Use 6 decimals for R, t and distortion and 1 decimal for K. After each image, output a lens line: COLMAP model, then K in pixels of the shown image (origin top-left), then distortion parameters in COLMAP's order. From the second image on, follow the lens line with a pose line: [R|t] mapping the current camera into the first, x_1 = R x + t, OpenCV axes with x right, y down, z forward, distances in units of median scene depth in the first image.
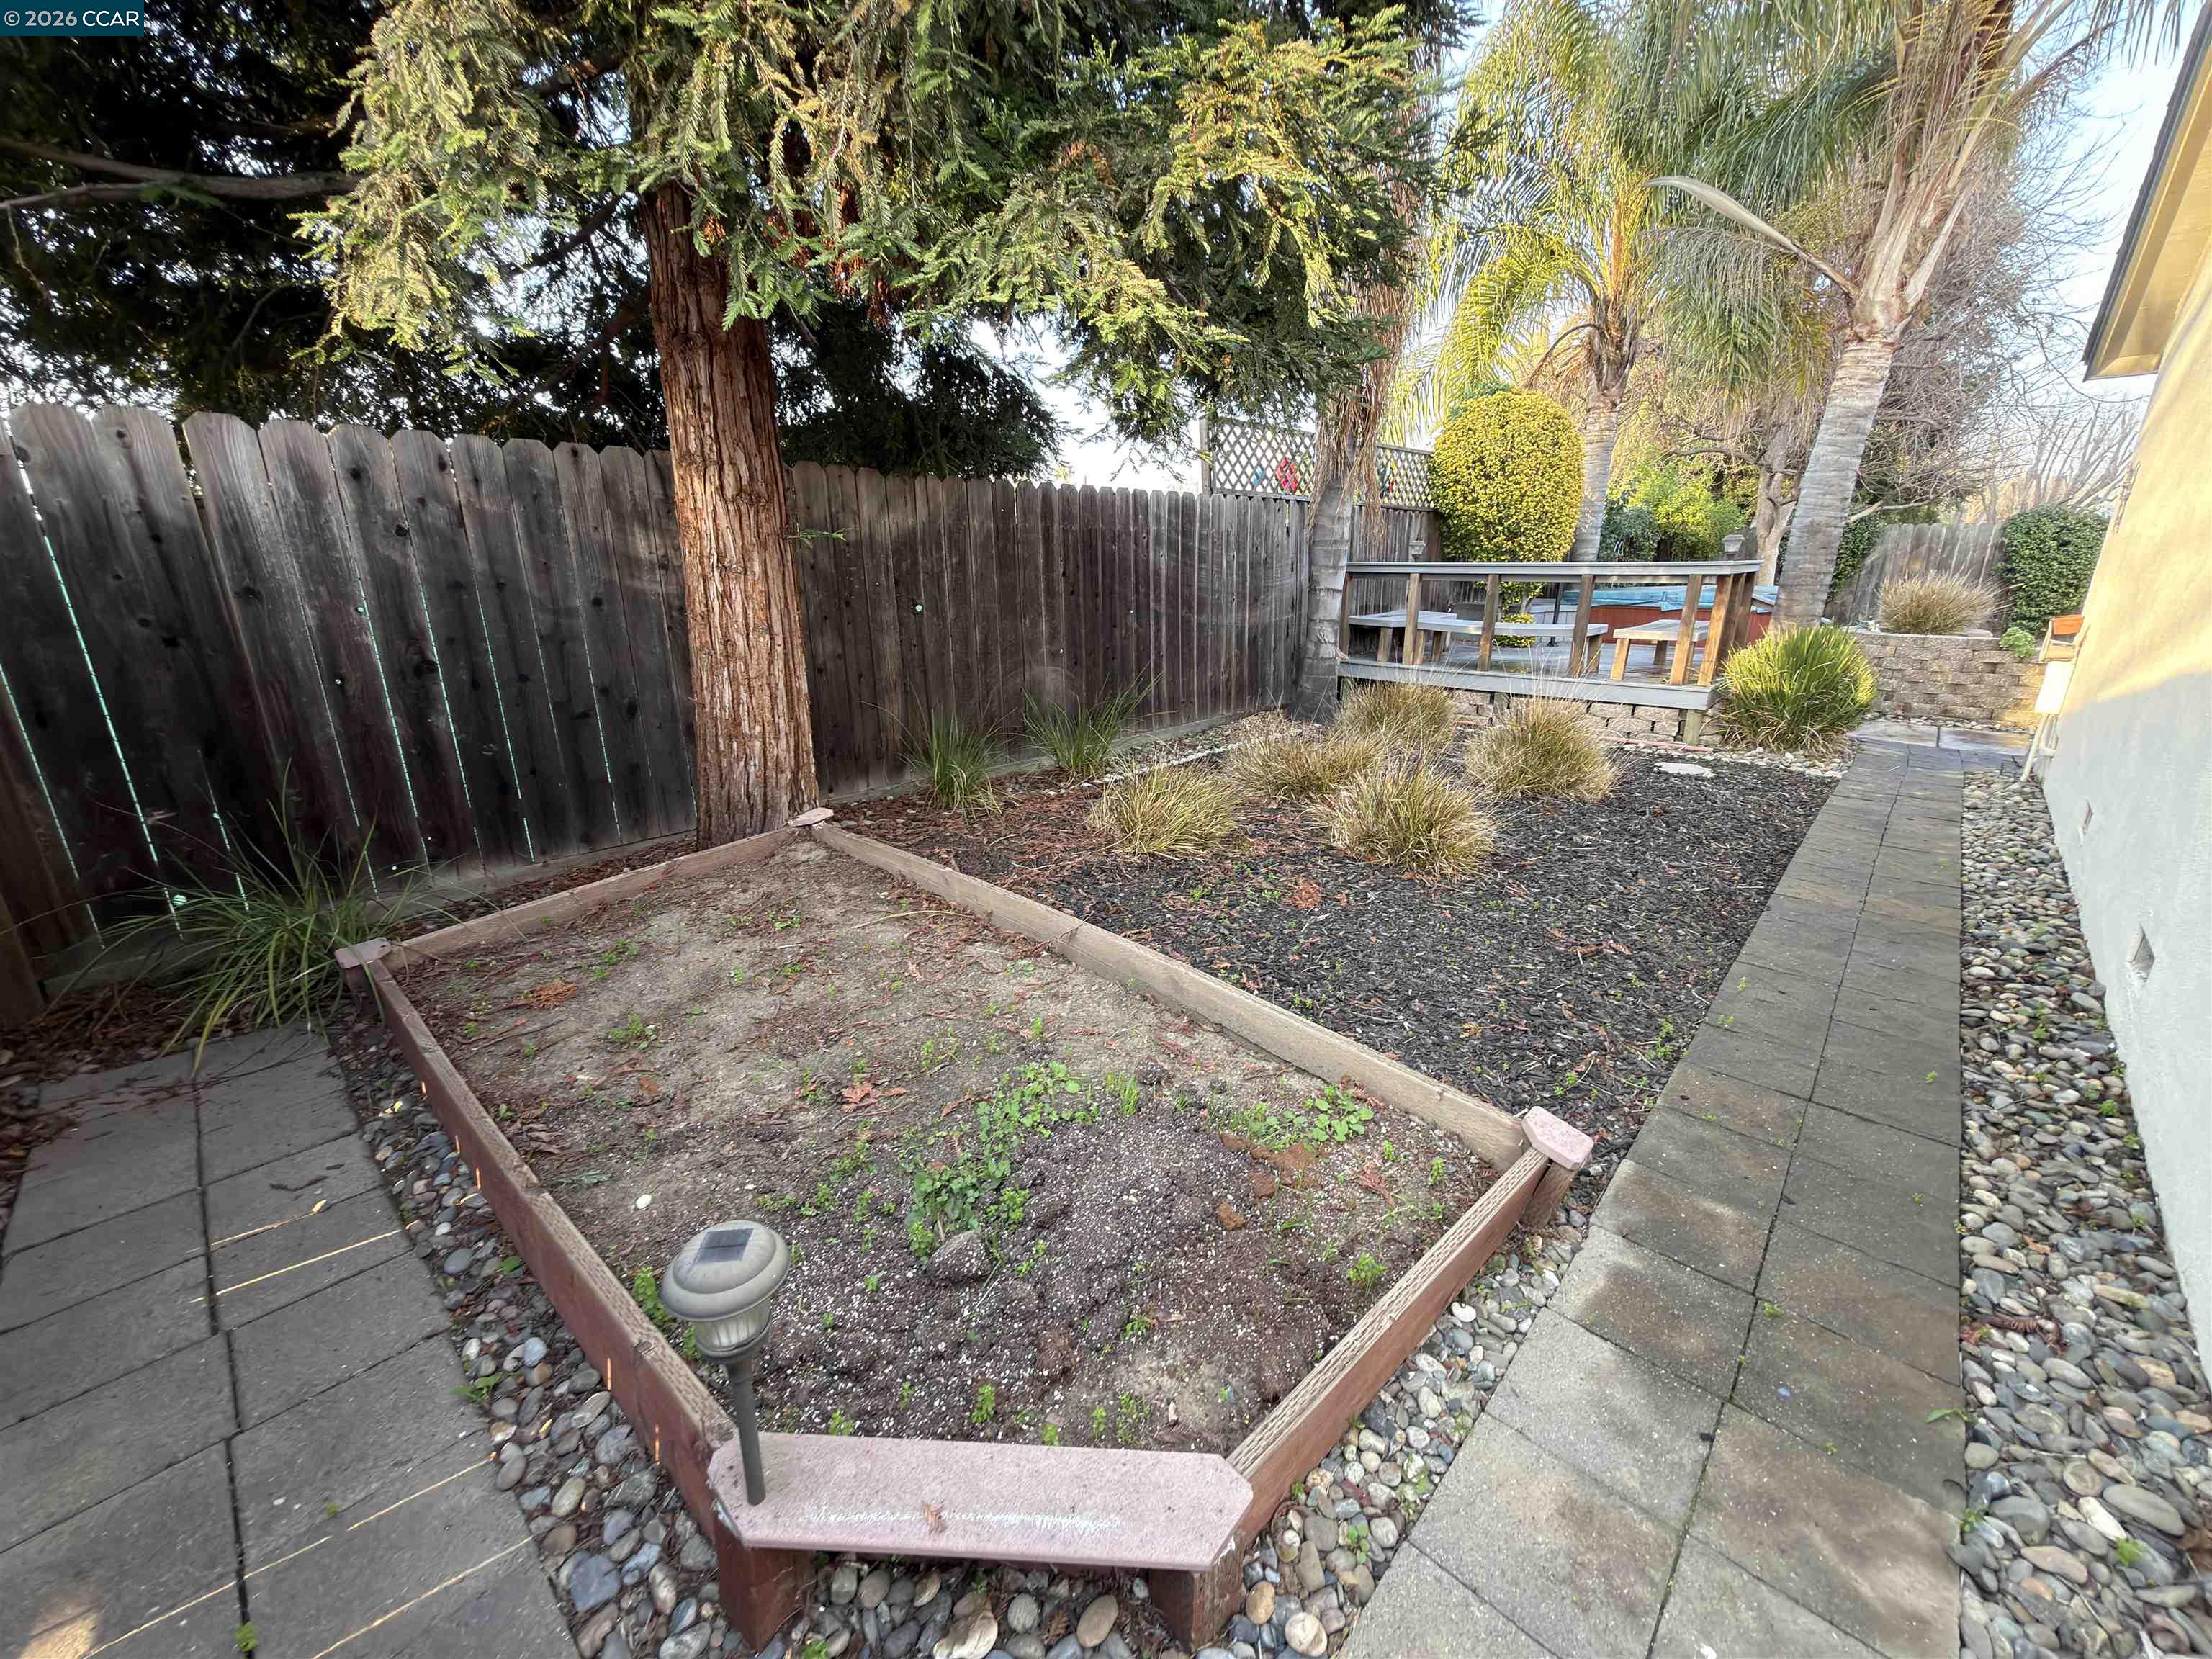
lens RADIAL K [[881.7, 0, 1104.9], [0, 881.7, 828.7], [0, 0, 1]] dist [-0.000968, 0.000599]
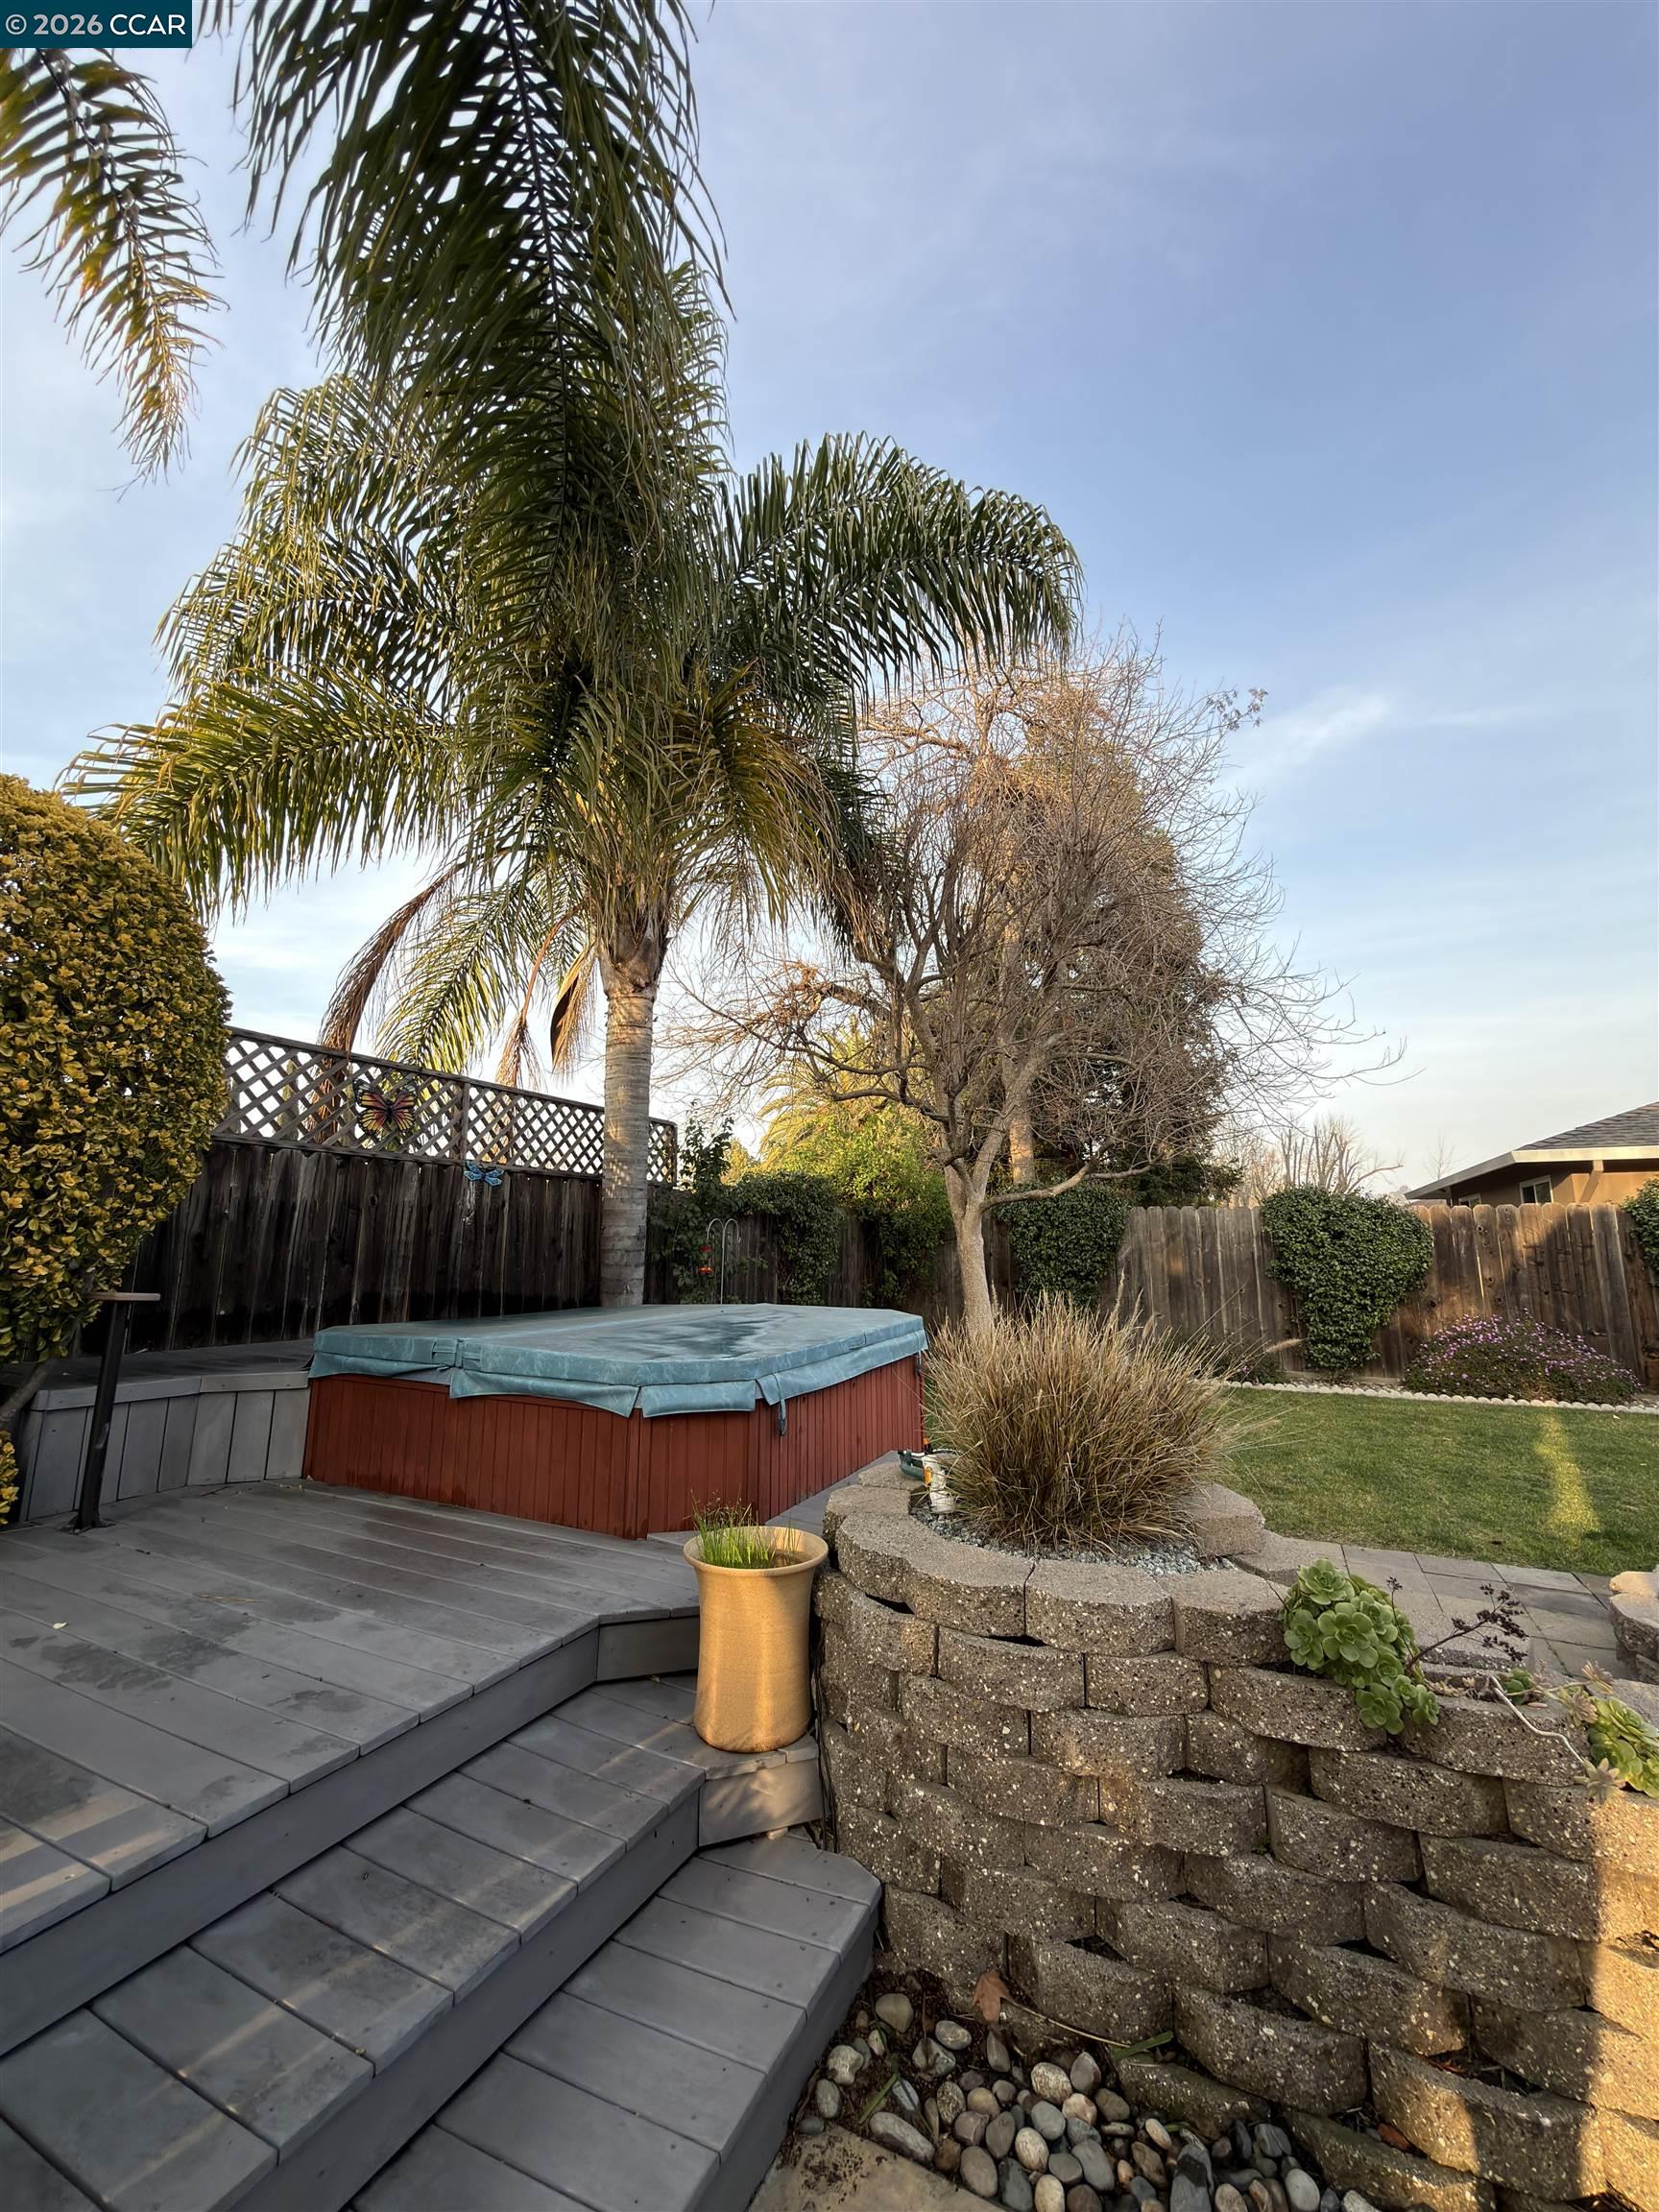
lens RADIAL K [[881.7, 0, 830.6], [0, 881.7, 1100.0], [0, 0, 1]] dist [-0.000968, 0.000599]
pose [[0.956271, 0.061932, 0.285849, 0.475332], [0.072476, 0.896669, -0.436729, -0.136793], [-0.283359, 0.438349, 0.852970, 0.449329]]
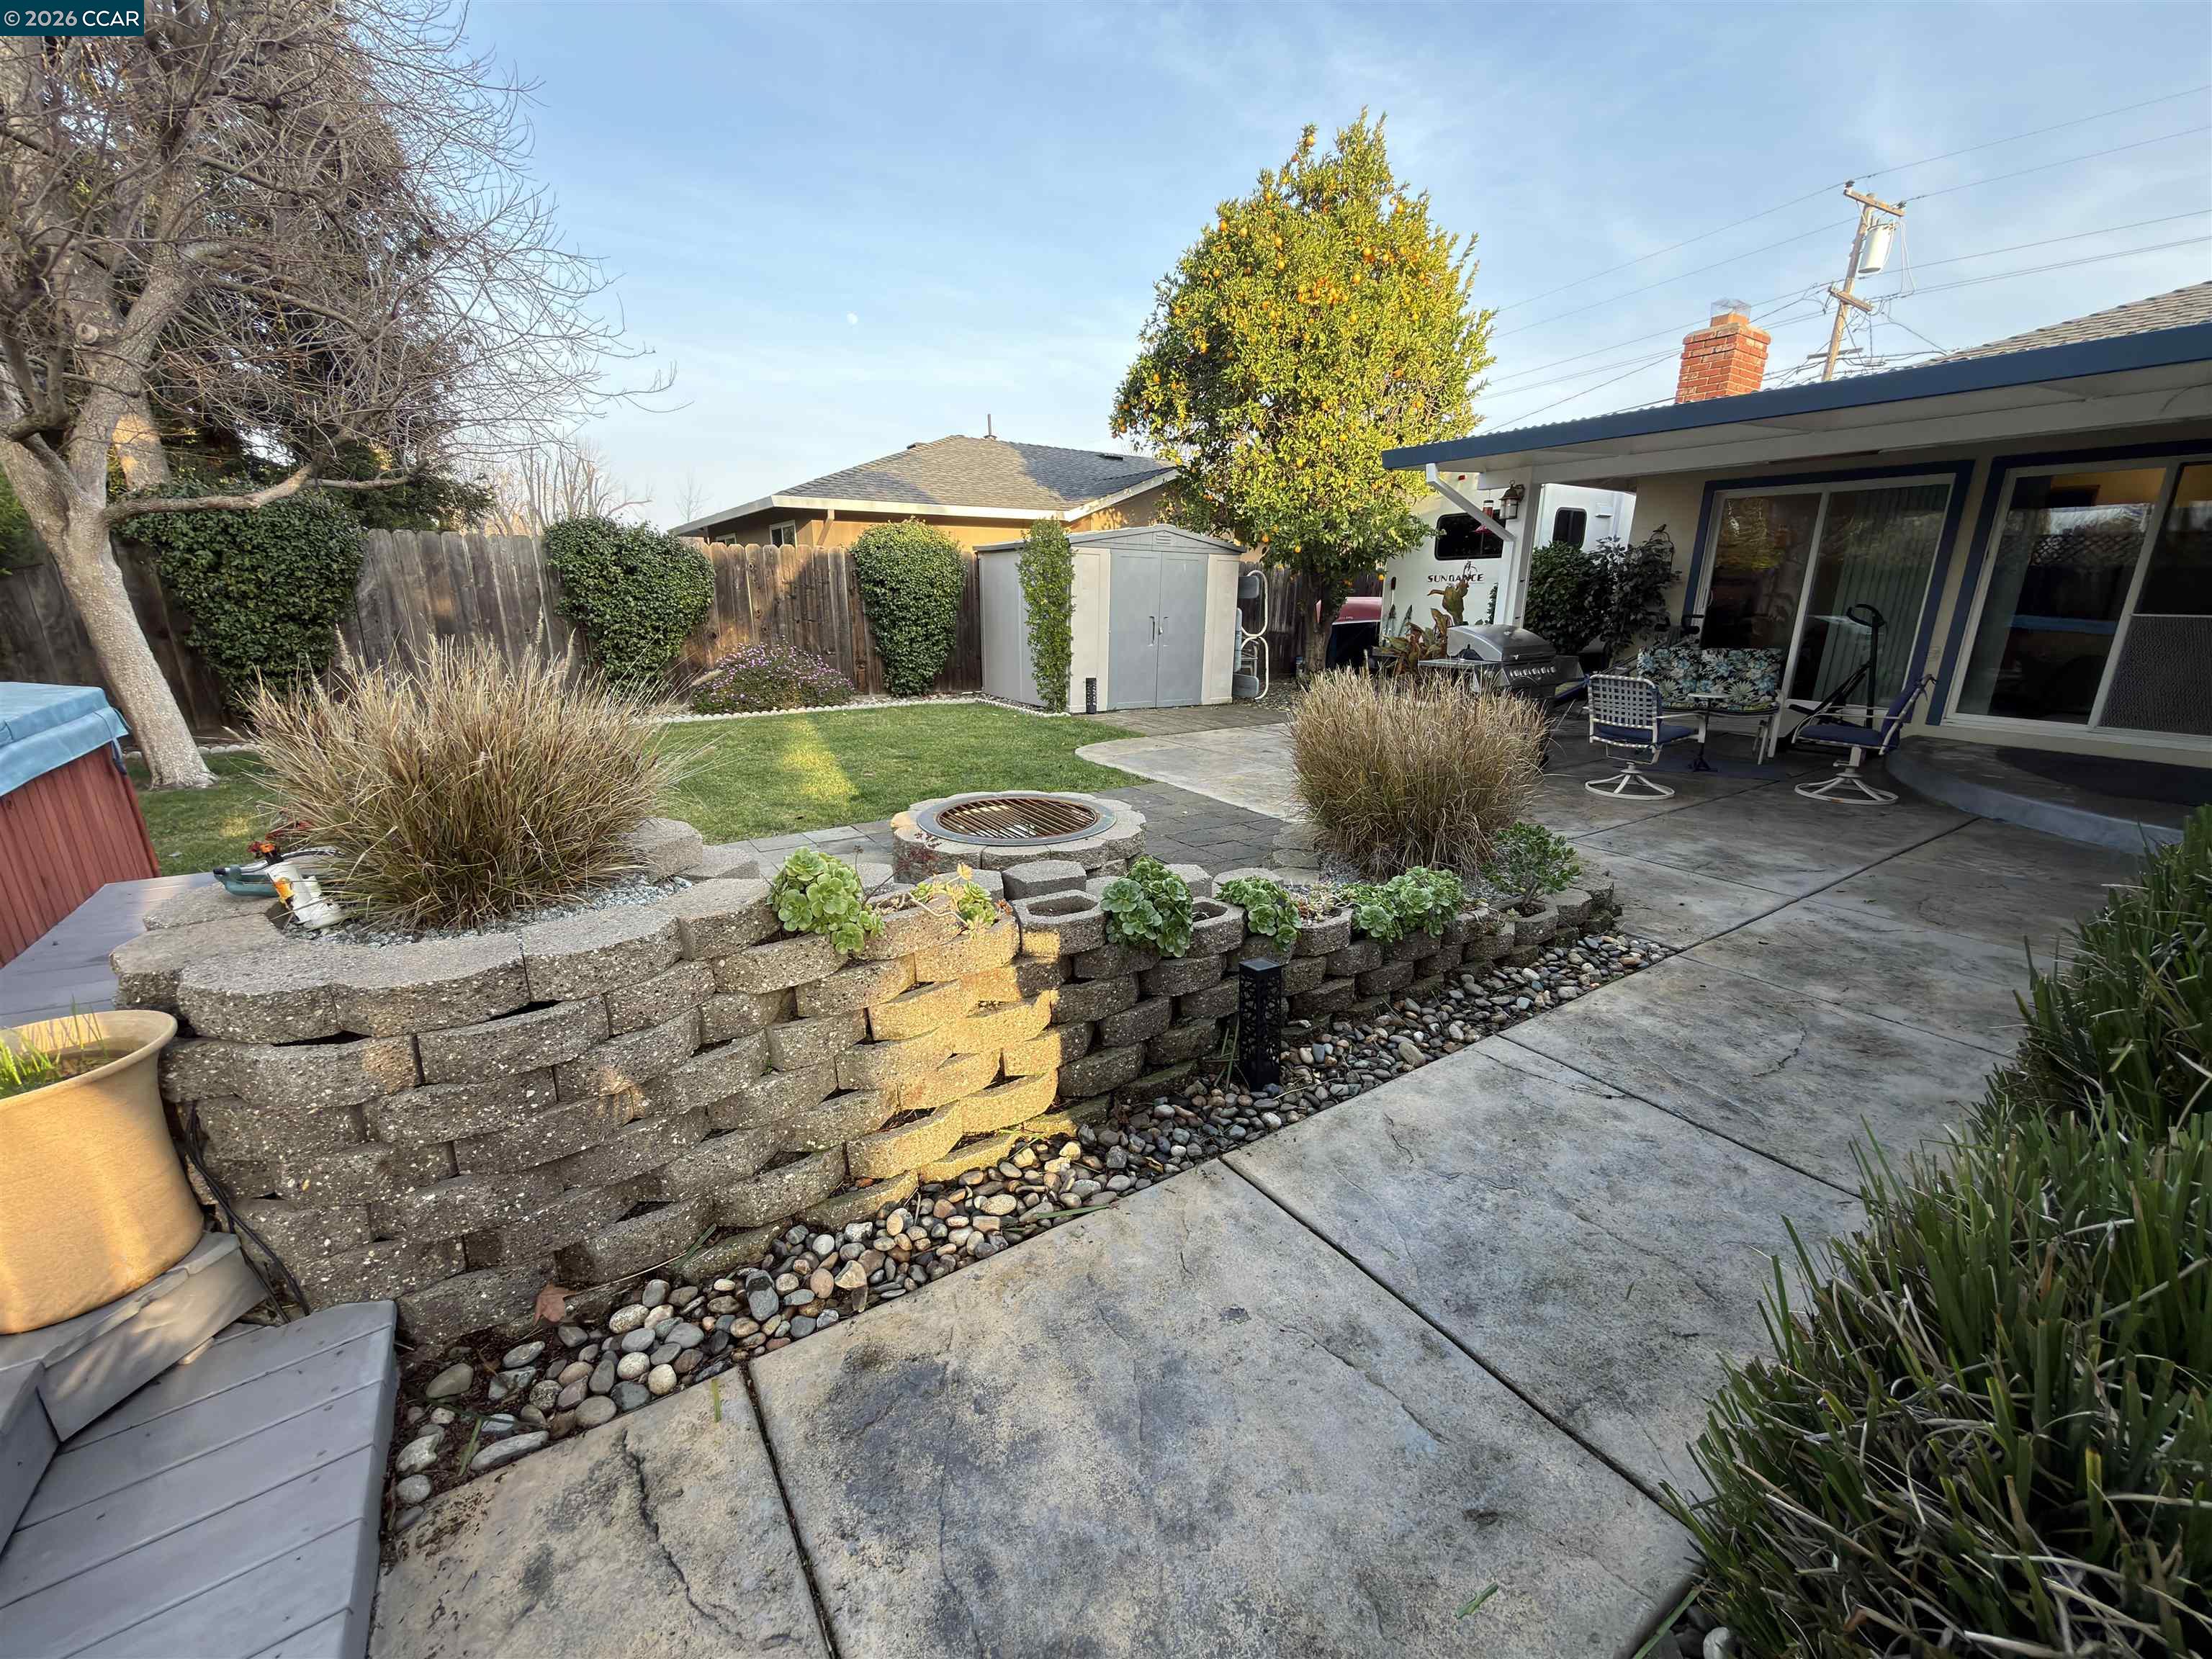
lens RADIAL K [[881.7, 0, 1104.9], [0, 881.7, 828.7], [0, 0, 1]] dist [-0.000968, 0.000599]
pose [[0.234751, -0.244641, 0.940767, 0.453604], [0.277535, 0.944395, 0.176331, -0.143210], [-0.931594, 0.219702, 0.289594, 0.473721]]
